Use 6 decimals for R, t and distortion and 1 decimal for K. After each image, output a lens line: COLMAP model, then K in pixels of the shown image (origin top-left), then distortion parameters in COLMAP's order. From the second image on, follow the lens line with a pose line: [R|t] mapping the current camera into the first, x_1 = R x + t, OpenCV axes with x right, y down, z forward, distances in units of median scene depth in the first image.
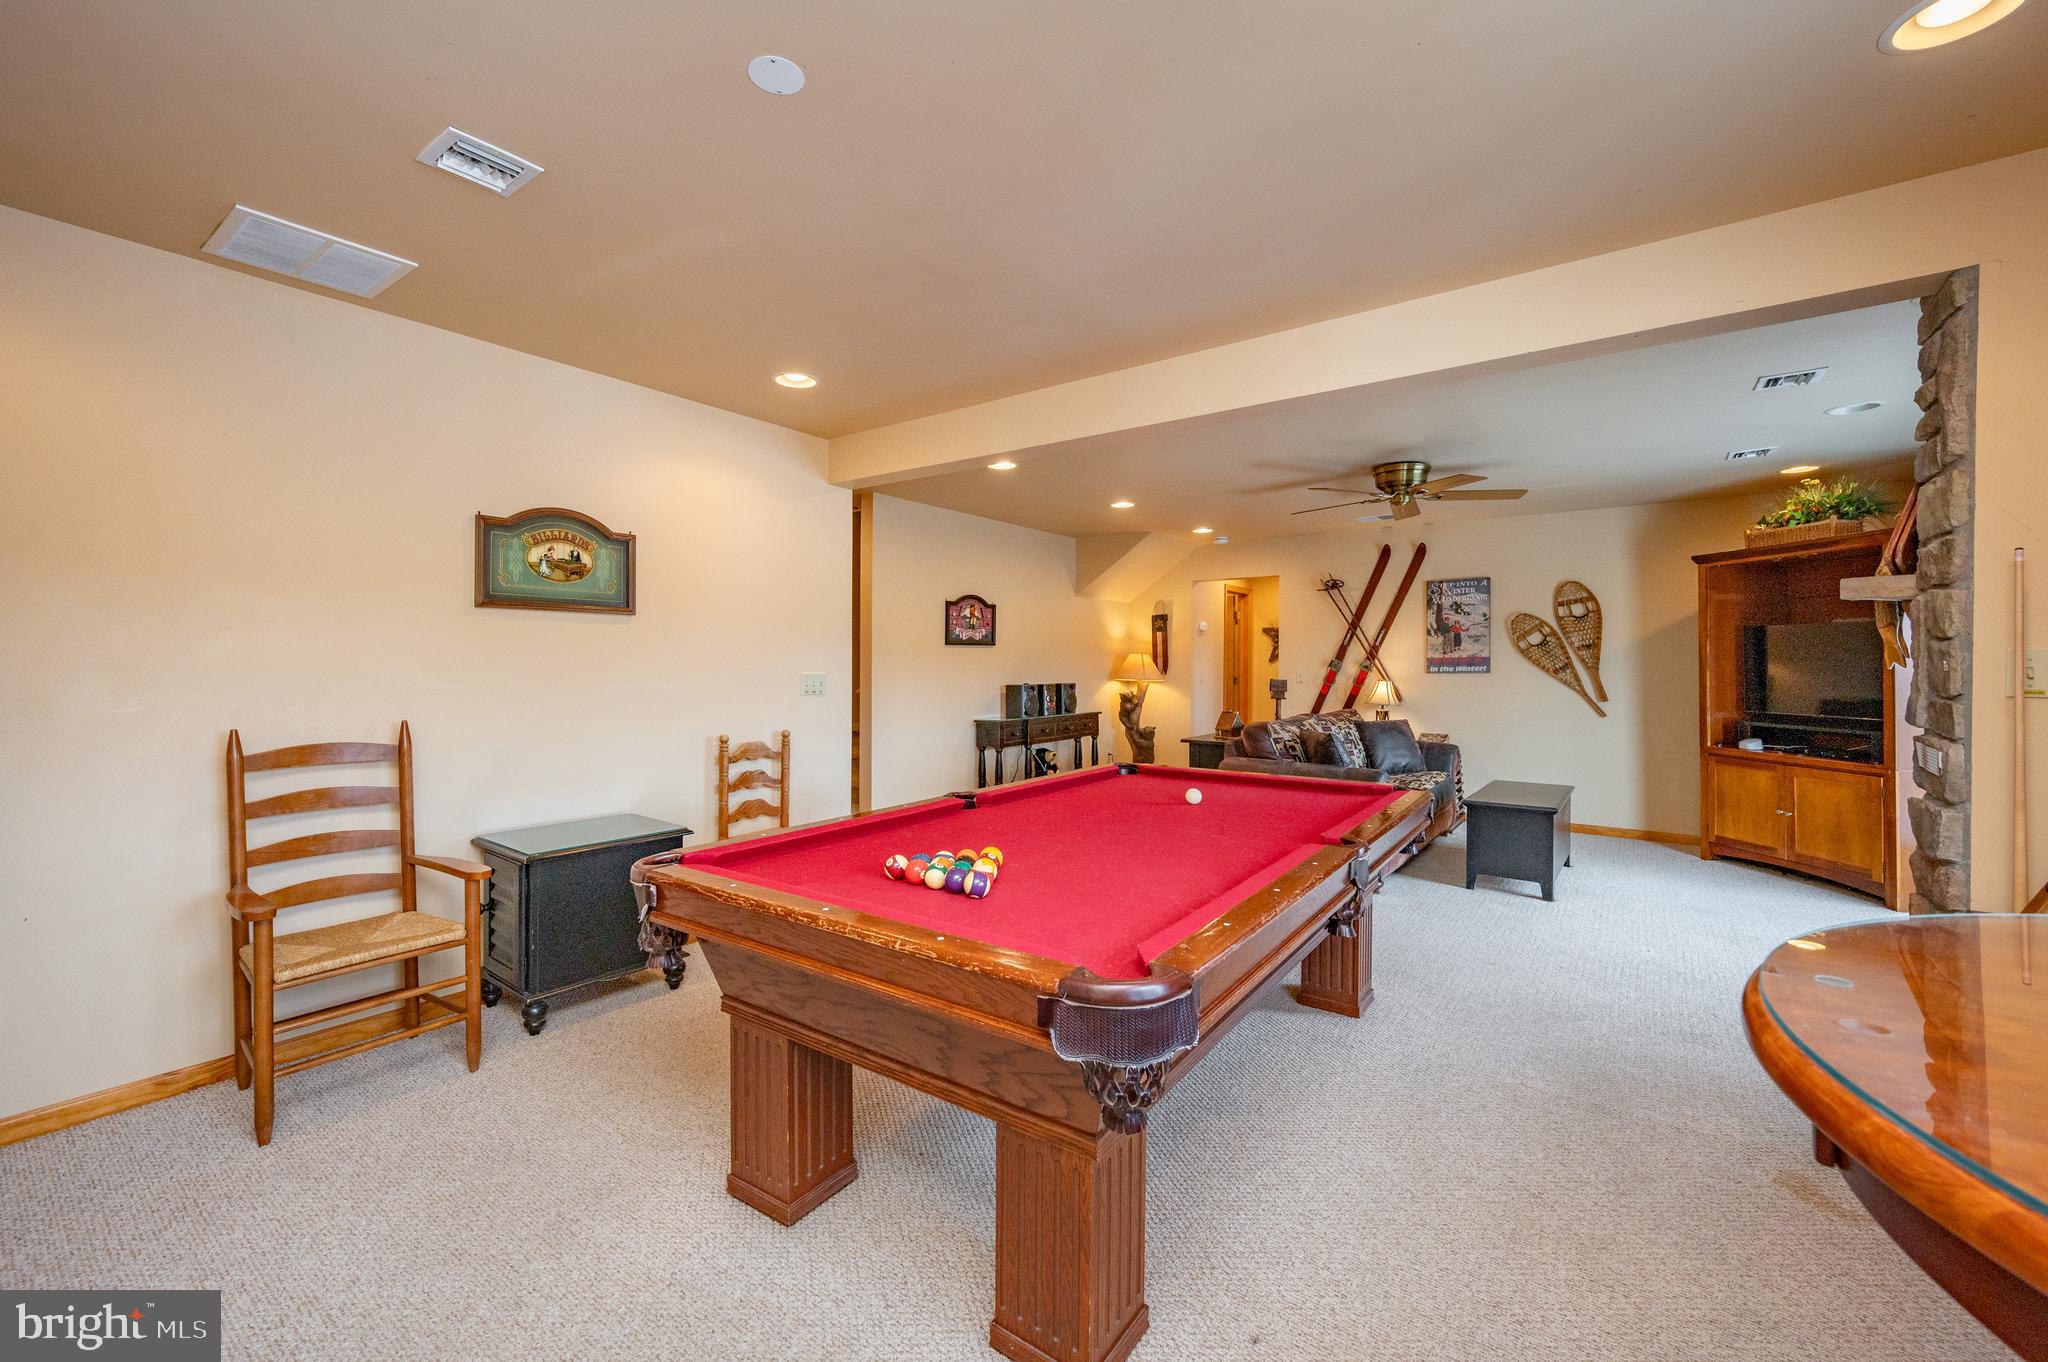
lens RADIAL K [[815.9, 0, 1004.2], [0, 815.9, 657.1], [0, 0, 1]] dist [-0.004115, 0.002178]
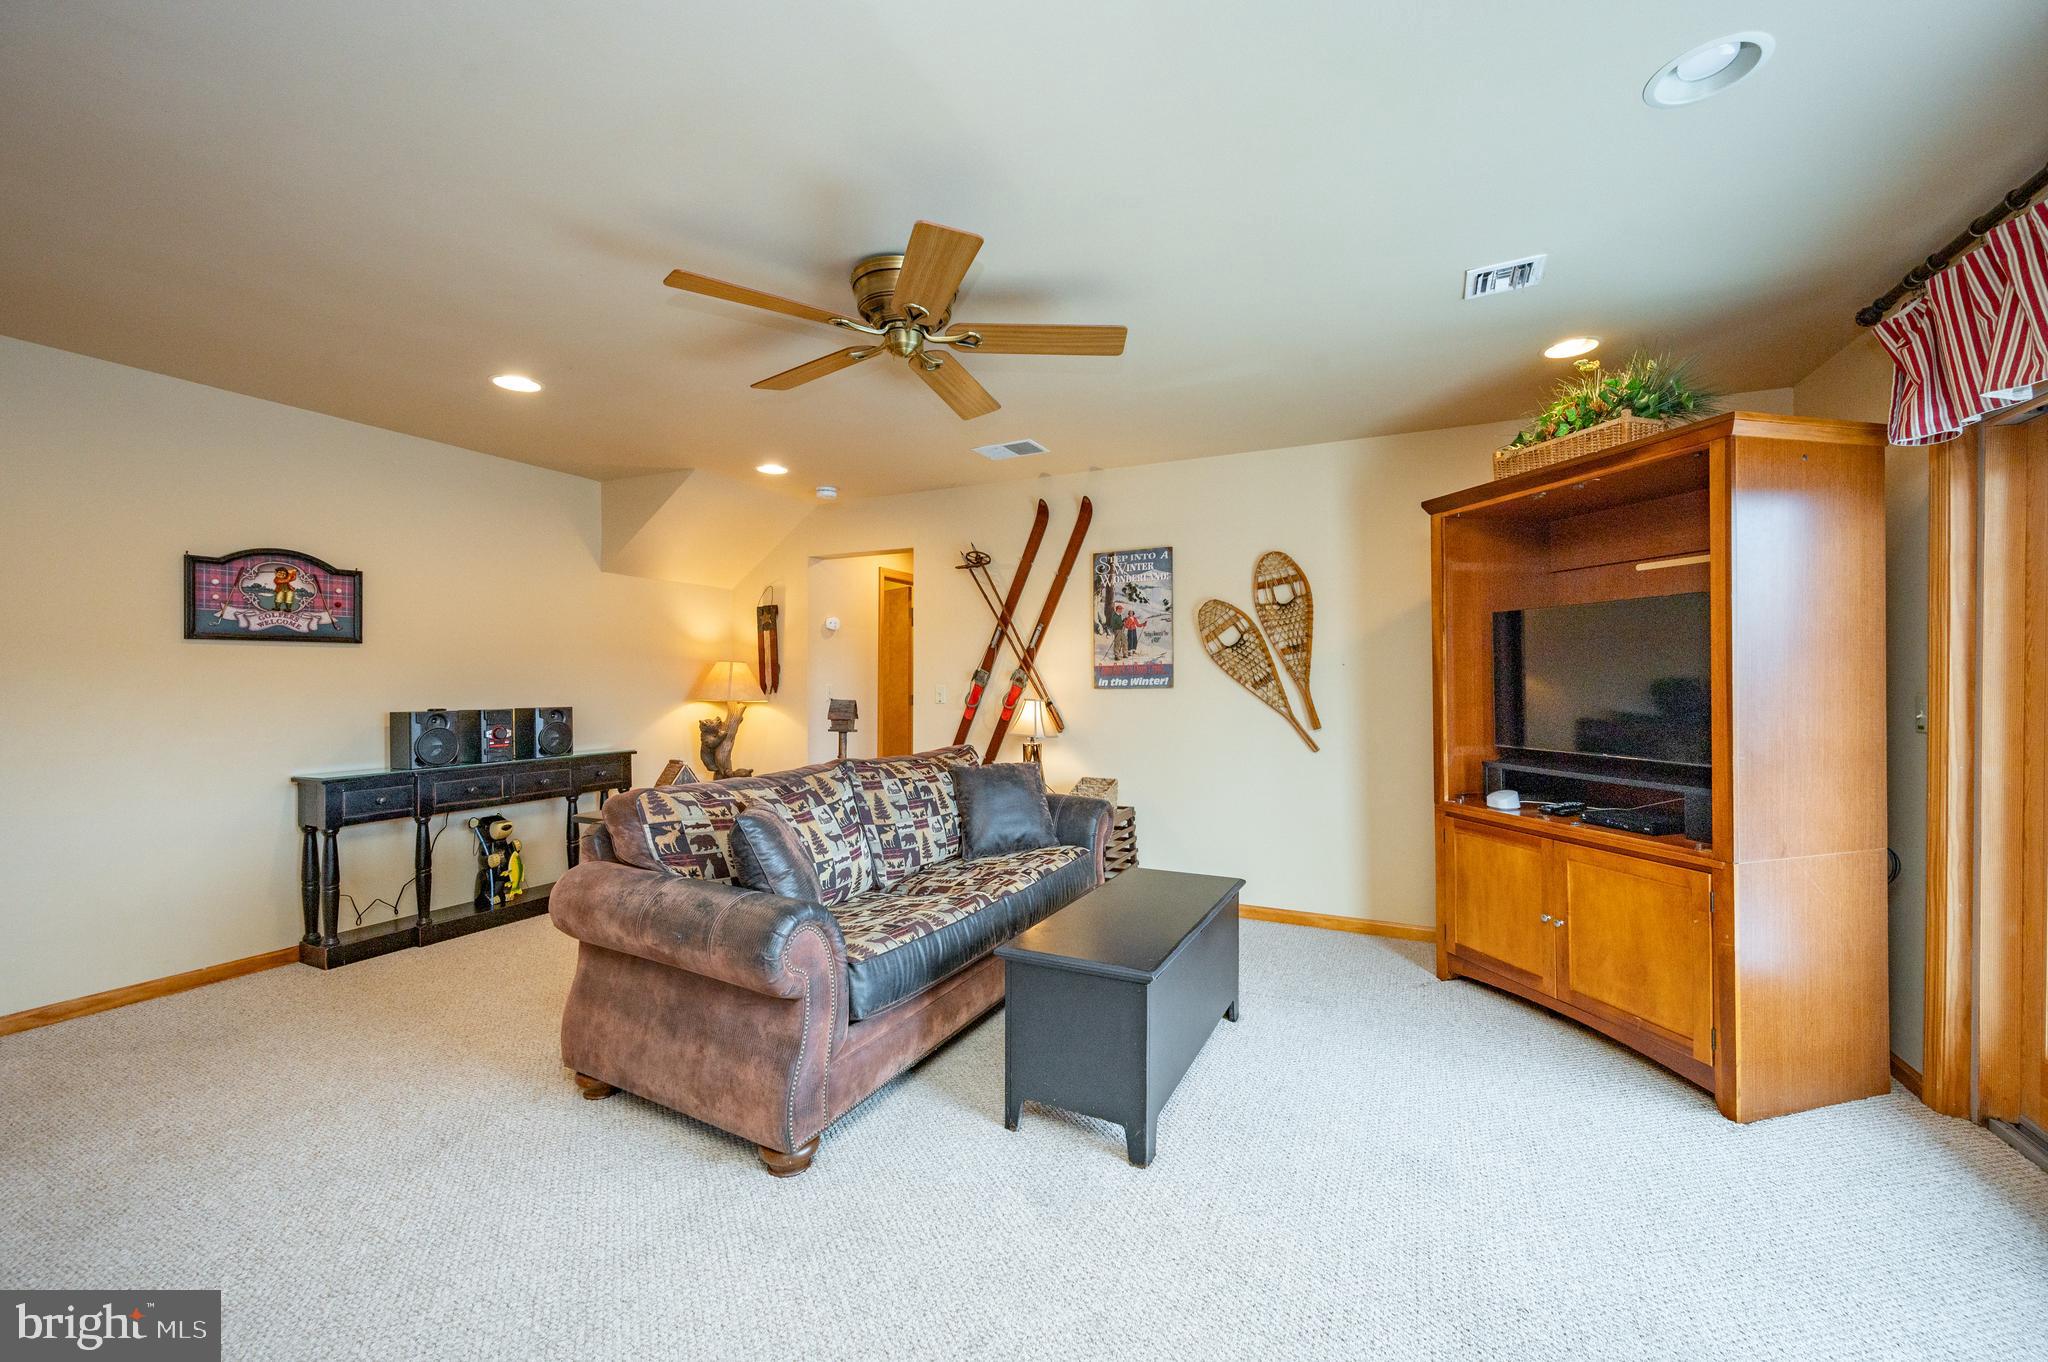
lens RADIAL K [[815.9, 0, 1011.9], [0, 815.9, 672.4], [0, 0, 1]] dist [-0.004115, 0.002178]
pose [[0.979563, -0.000221, 0.201136, 0.346636], [0.001014, 0.999992, -0.003836, 0.009668], [-0.201134, 0.003961, 0.979556, 0.380647]]
